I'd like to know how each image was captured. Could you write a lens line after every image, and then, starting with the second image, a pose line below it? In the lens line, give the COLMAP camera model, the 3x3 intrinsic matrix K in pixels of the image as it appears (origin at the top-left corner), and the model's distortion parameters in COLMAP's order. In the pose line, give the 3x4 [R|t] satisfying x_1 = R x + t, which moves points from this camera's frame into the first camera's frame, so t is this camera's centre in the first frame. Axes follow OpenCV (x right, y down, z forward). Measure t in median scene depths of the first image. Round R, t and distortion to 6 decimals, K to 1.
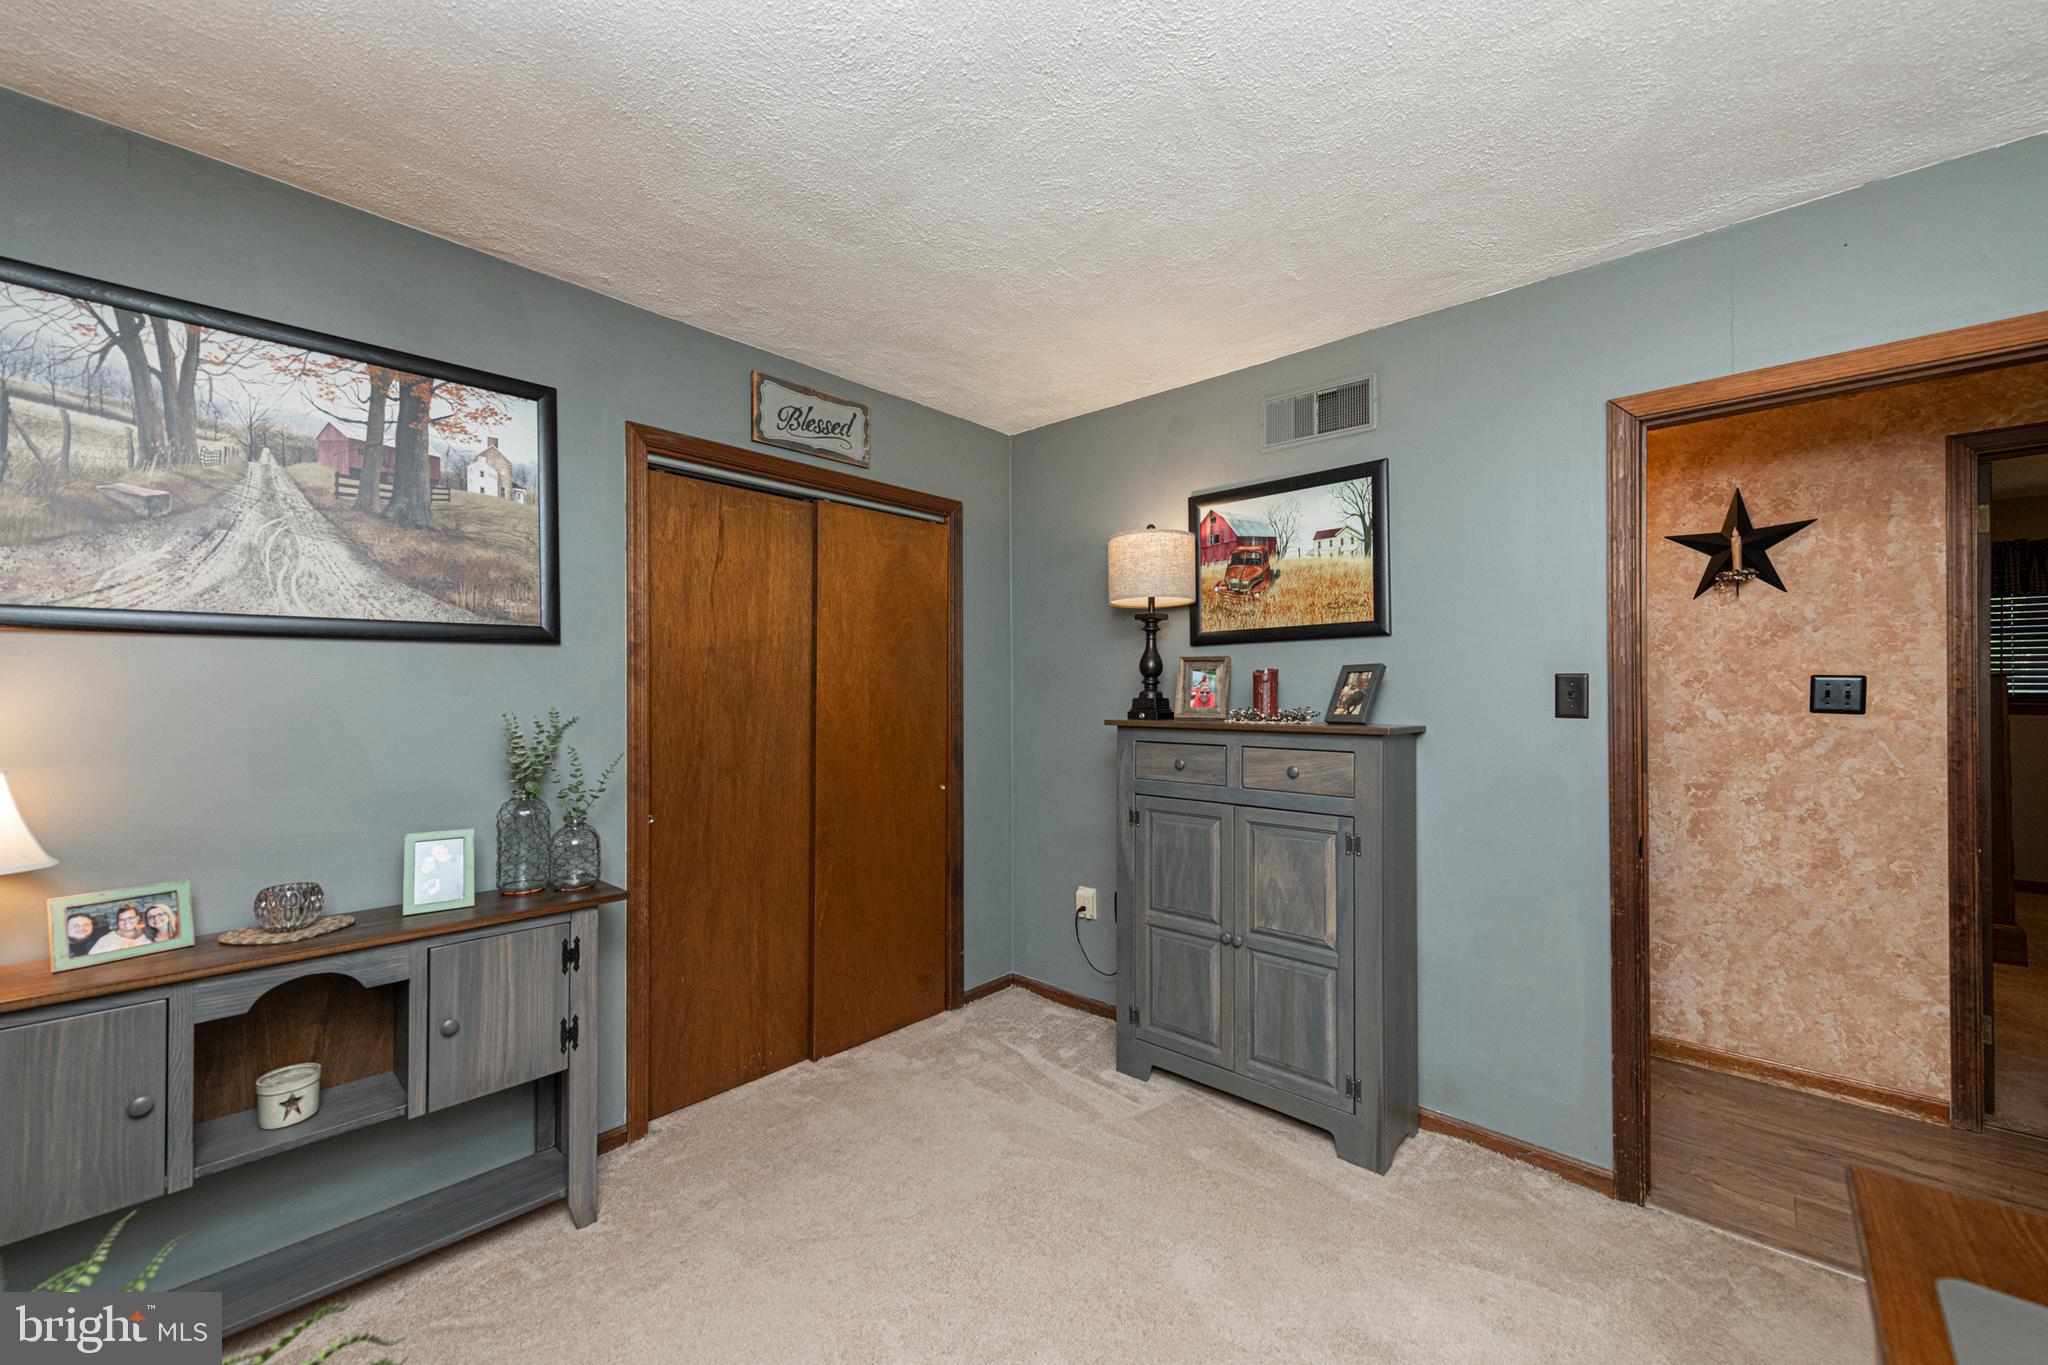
lens RADIAL K [[796.0, 0, 1023.1], [0, 796.0, 664.3], [0, 0, 1]] dist [-0.000403, -0.000258]
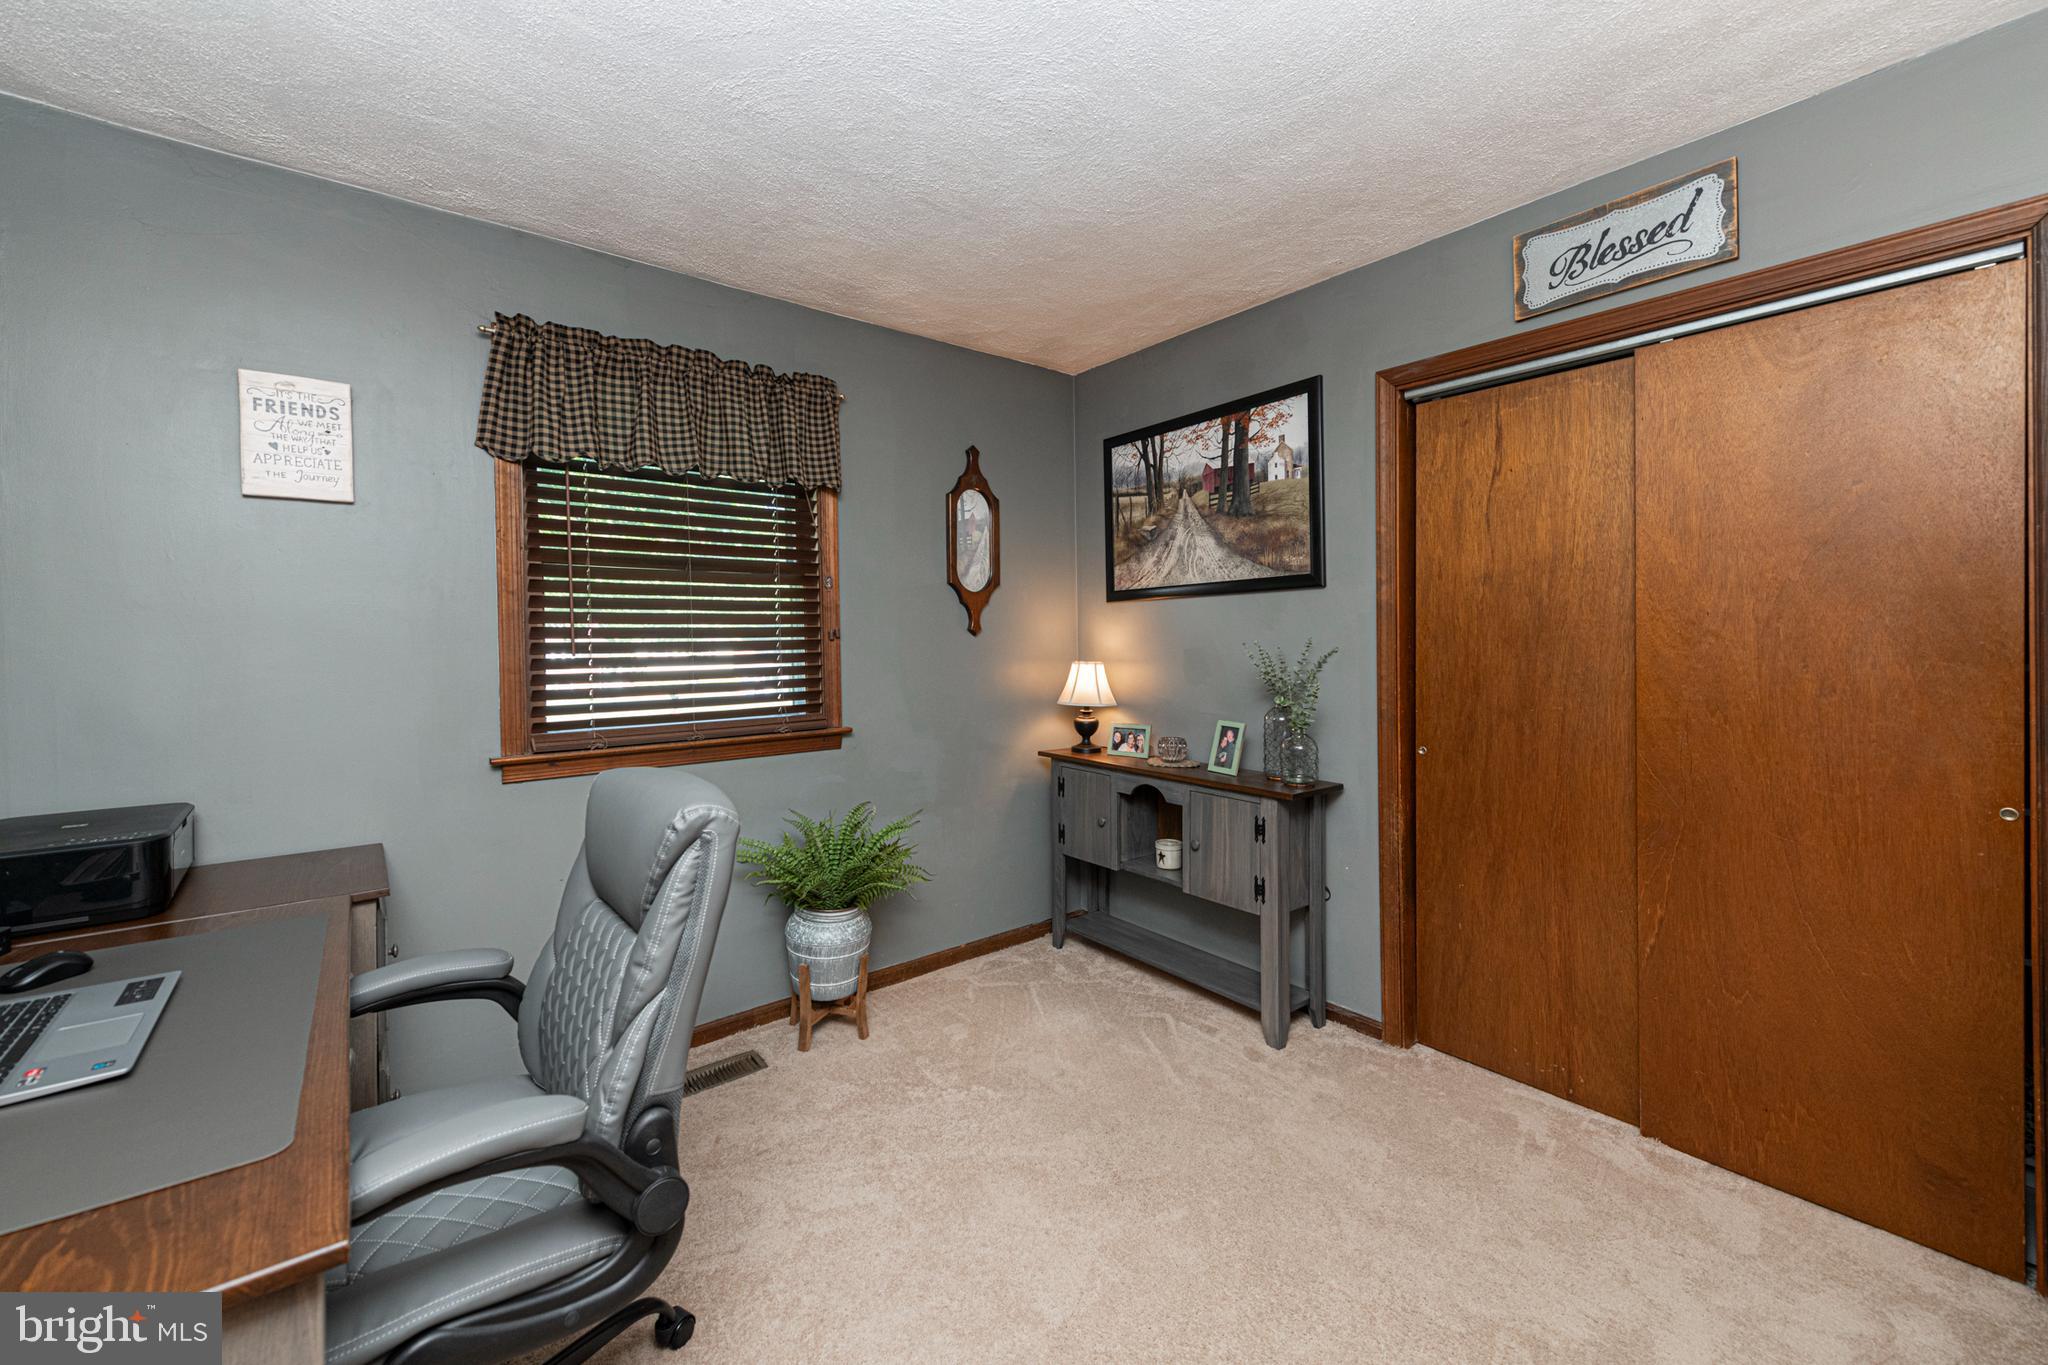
lens RADIAL K [[812.0, 0, 1020.3], [0, 812.0, 627.4], [0, 0, 1]] dist [0.000752, -0.000088]
pose [[-0.156465, -0.010462, -0.987628, 0.754404], [0.041381, 0.998996, -0.017139, 0.041264], [0.986816, -0.043550, -0.155875, 0.789211]]
